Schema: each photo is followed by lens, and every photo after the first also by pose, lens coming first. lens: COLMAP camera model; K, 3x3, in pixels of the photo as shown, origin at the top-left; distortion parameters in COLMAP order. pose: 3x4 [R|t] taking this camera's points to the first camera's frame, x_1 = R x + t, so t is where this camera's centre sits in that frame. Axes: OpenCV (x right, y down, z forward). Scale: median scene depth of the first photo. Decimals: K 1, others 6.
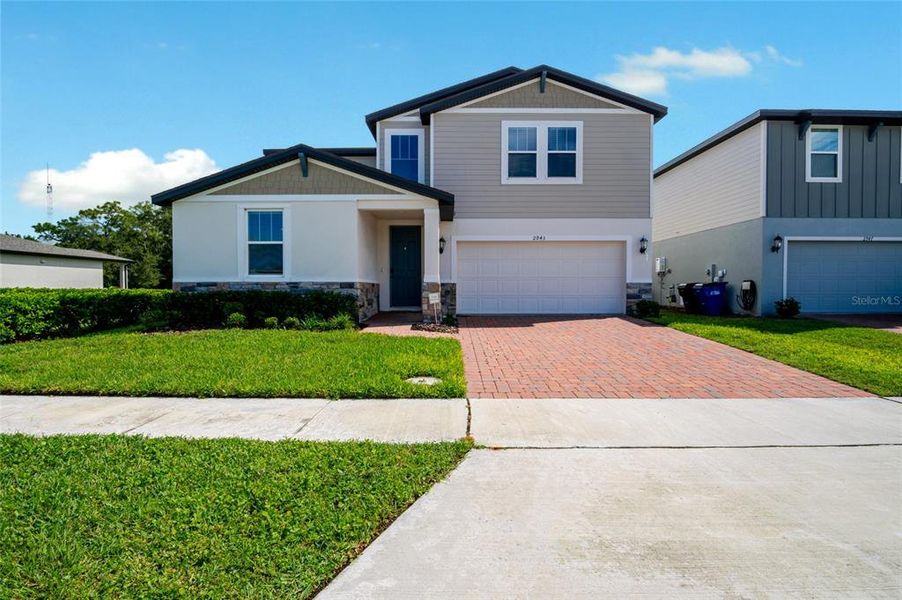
lens RADIAL K [[447.0, 0, 451.0], [0, 447.0, 300.0], [0, 0, 1]] dist [-0.002207, -0.001049]
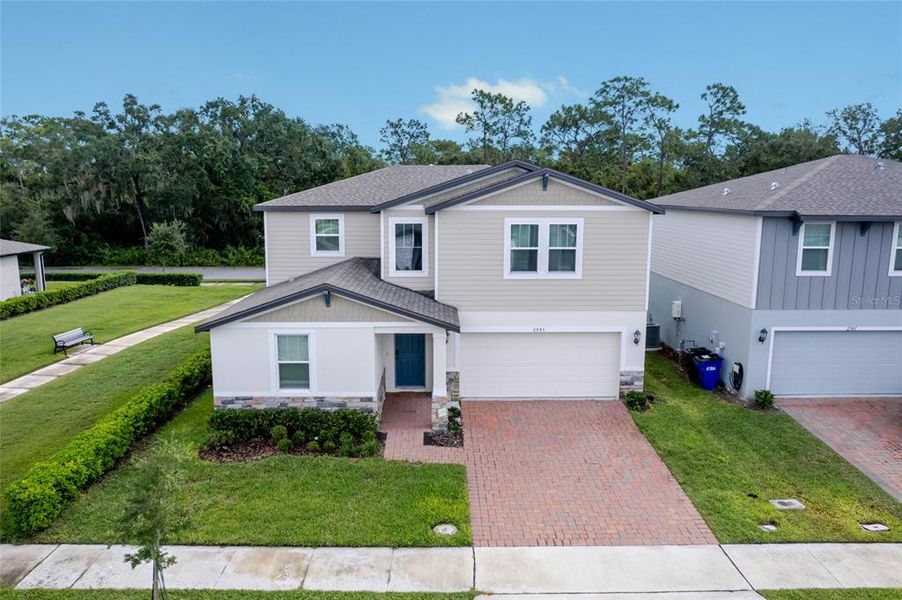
lens RADIAL K [[695.9, 0, 451.0], [0, 695.9, 300.0], [0, 0, 1]] dist [0.003458, 0.004004]
pose [[0.999833, -0.000667, 0.018259, -0.038799], [-0.002068, 0.988780, 0.149365, -0.452052], [-0.018154, -0.149378, 0.988614, -0.602595]]
